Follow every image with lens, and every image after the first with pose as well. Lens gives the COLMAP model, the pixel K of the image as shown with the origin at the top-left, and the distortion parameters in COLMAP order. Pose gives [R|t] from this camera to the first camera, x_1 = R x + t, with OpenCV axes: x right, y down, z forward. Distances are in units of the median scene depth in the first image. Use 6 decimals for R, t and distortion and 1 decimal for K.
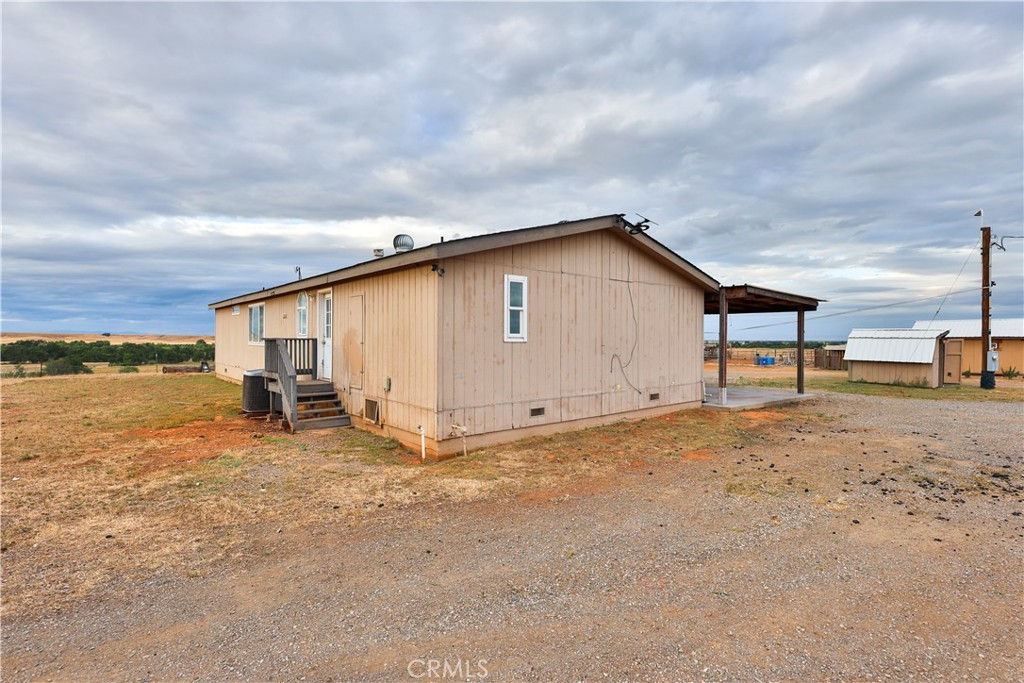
lens RADIAL K [[539.2, 0, 519.6], [0, 539.2, 345.0], [0, 0, 1]] dist [-0.017629, -0.000471]
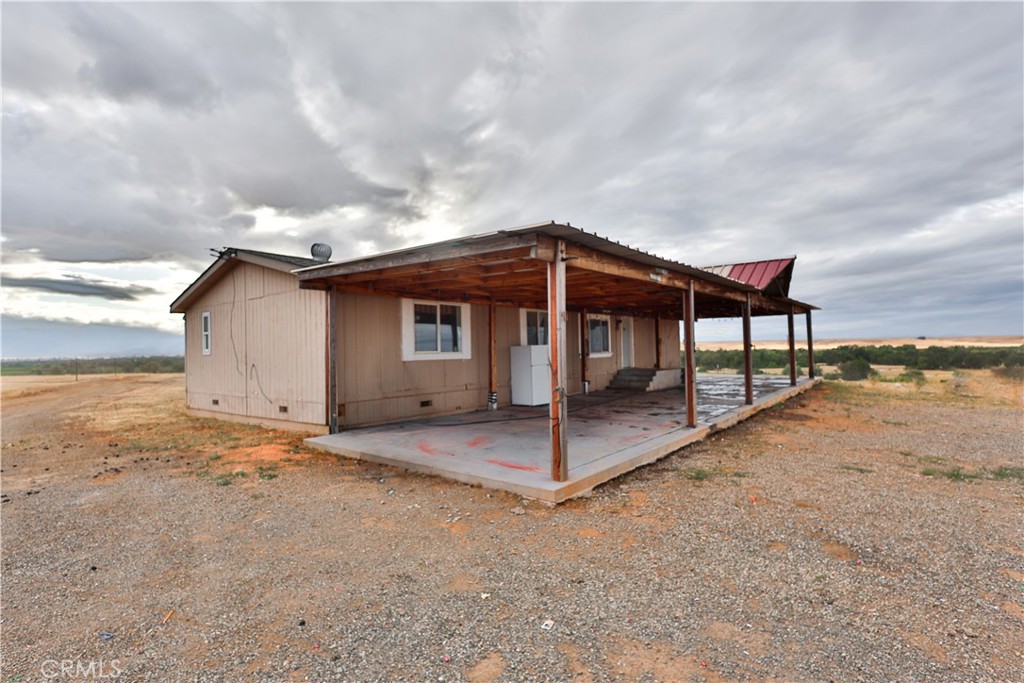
lens RADIAL K [[539.2, 0, 519.2], [0, 539.2, 335.8], [0, 0, 1]] dist [-0.017629, -0.000471]
pose [[0.125957, -0.035403, -0.991404, 0.140040], [0.013016, 0.999336, -0.034033, 0.000295], [0.991950, -0.008618, 0.126334, 0.144374]]
